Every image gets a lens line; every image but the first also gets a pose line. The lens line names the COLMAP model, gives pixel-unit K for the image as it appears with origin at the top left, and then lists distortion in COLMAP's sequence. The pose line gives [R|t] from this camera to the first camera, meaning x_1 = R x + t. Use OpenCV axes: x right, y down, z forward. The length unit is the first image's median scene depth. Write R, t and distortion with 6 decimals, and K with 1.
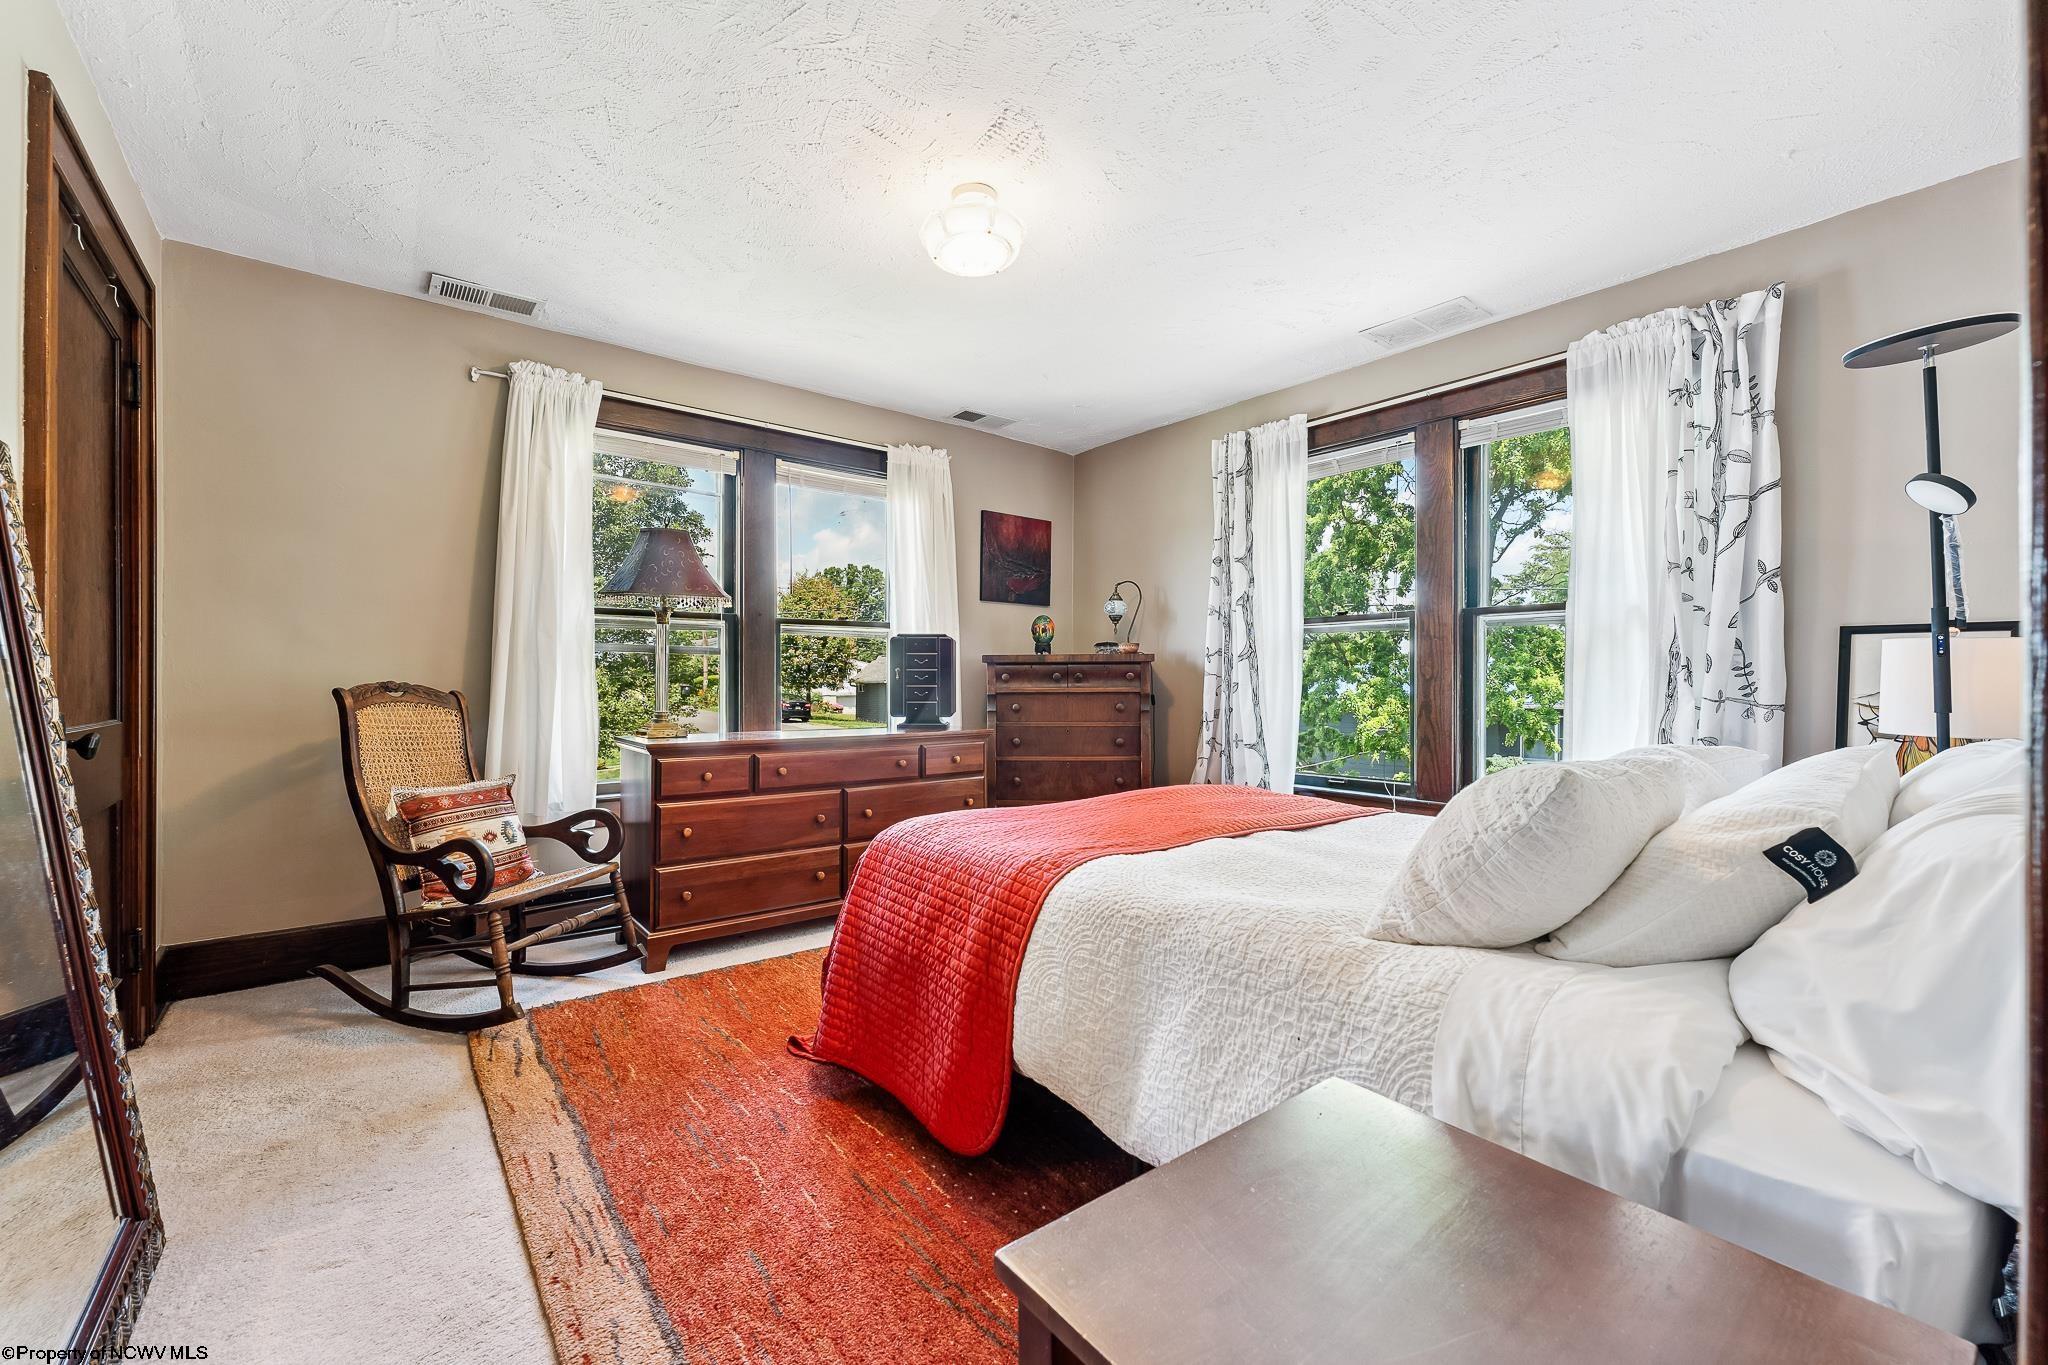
lens RADIAL K [[816.5, 0, 1027.6], [0, 816.5, 688.8], [0, 0, 1]] dist [0.002728, 0.000487]
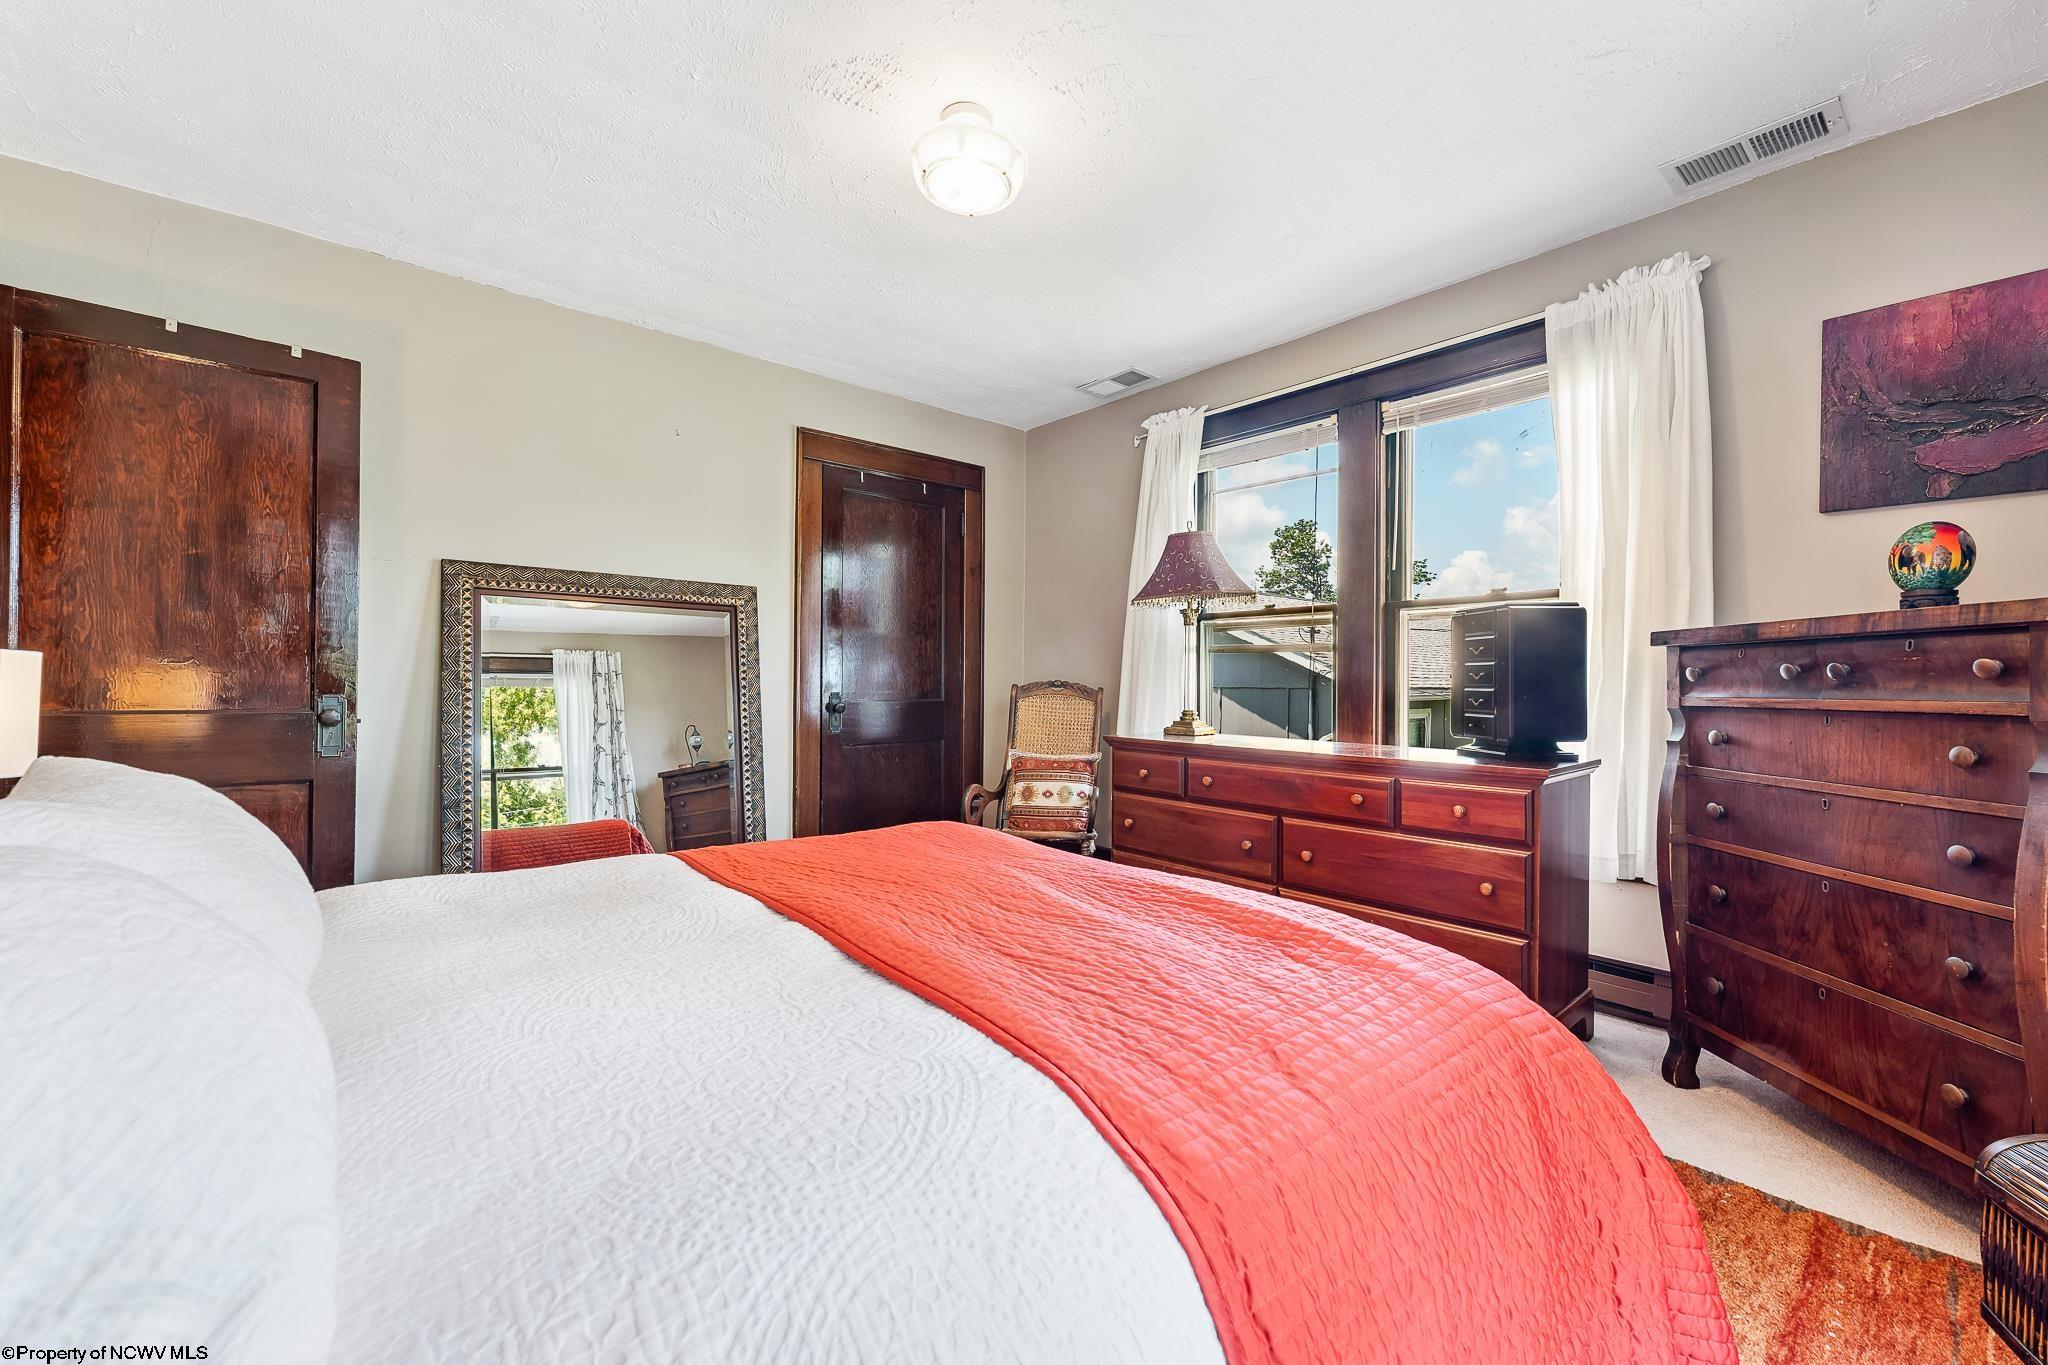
lens RADIAL K [[816.5, 0, 1029.8], [0, 816.5, 671.2], [0, 0, 1]] dist [0.002728, 0.000487]
pose [[0.043726, -0.005190, -0.999030, 0.448936], [-0.006778, 0.999962, -0.005492, -0.010176], [0.999021, 0.007011, 0.043689, 0.580991]]
